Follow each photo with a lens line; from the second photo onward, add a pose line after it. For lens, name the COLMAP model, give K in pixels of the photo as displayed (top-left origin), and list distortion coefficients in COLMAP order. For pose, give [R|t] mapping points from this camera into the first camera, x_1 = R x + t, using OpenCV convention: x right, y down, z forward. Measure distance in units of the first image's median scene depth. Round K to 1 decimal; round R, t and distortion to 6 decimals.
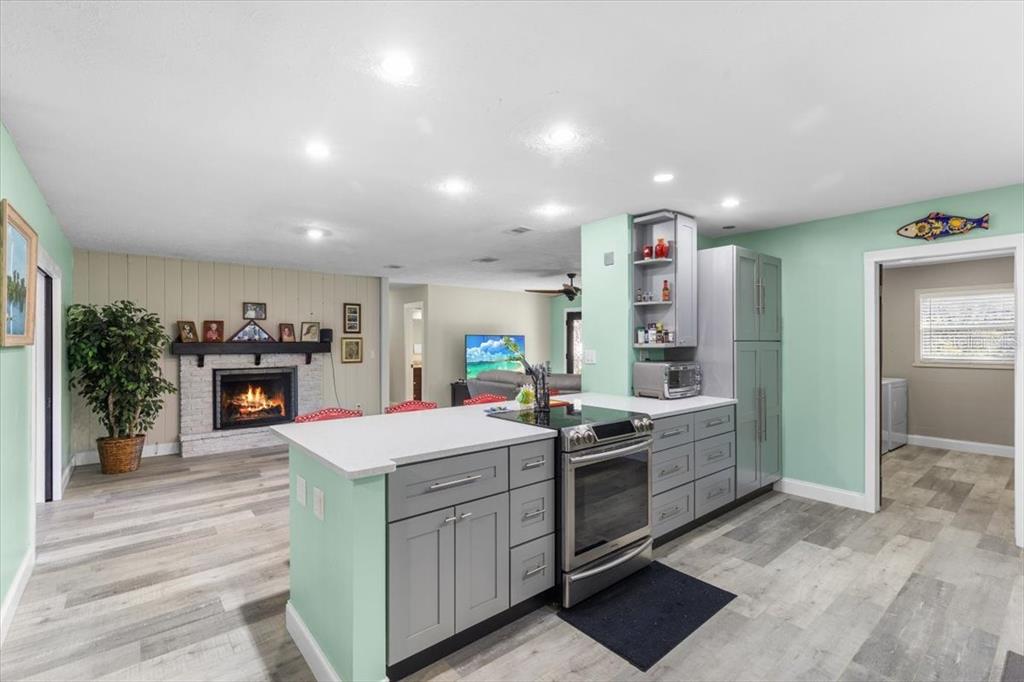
lens RADIAL K [[465.2, 0, 519.7], [0, 465.2, 343.3], [0, 0, 1]] dist [-0.002370, 0.000863]
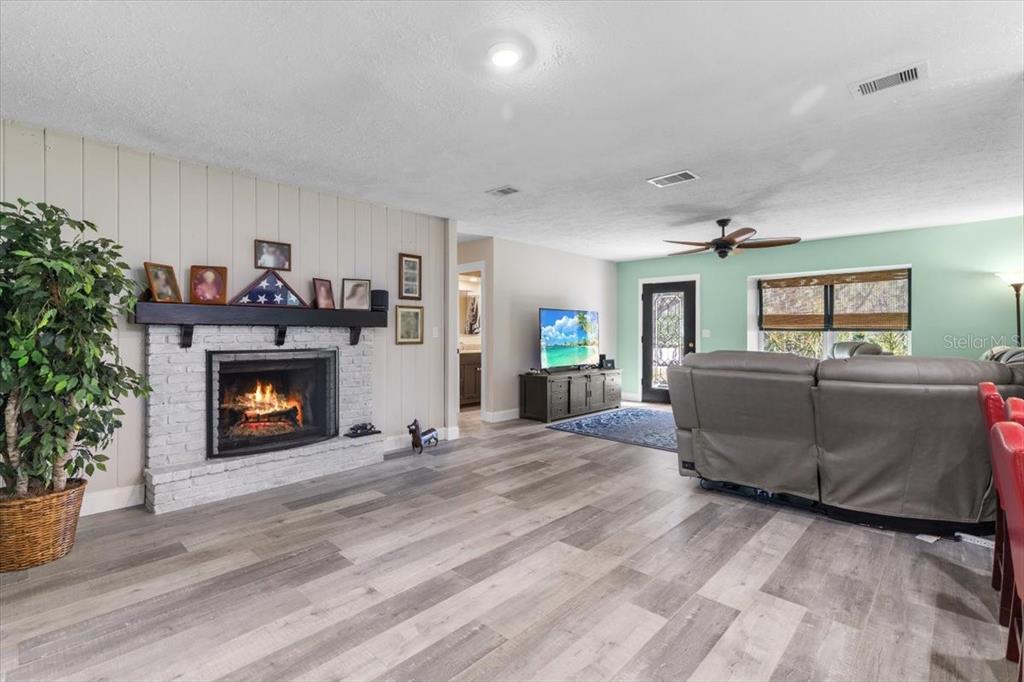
lens RADIAL K [[465.2, 0, 506.7], [0, 465.2, 332.2], [0, 0, 1]] dist [-0.002370, 0.000863]
pose [[0.992881, 0.005648, 0.118974, -0.361419], [-0.005102, 0.999975, -0.004891, 0.032875], [-0.118998, 0.004249, 0.992885, 0.389571]]
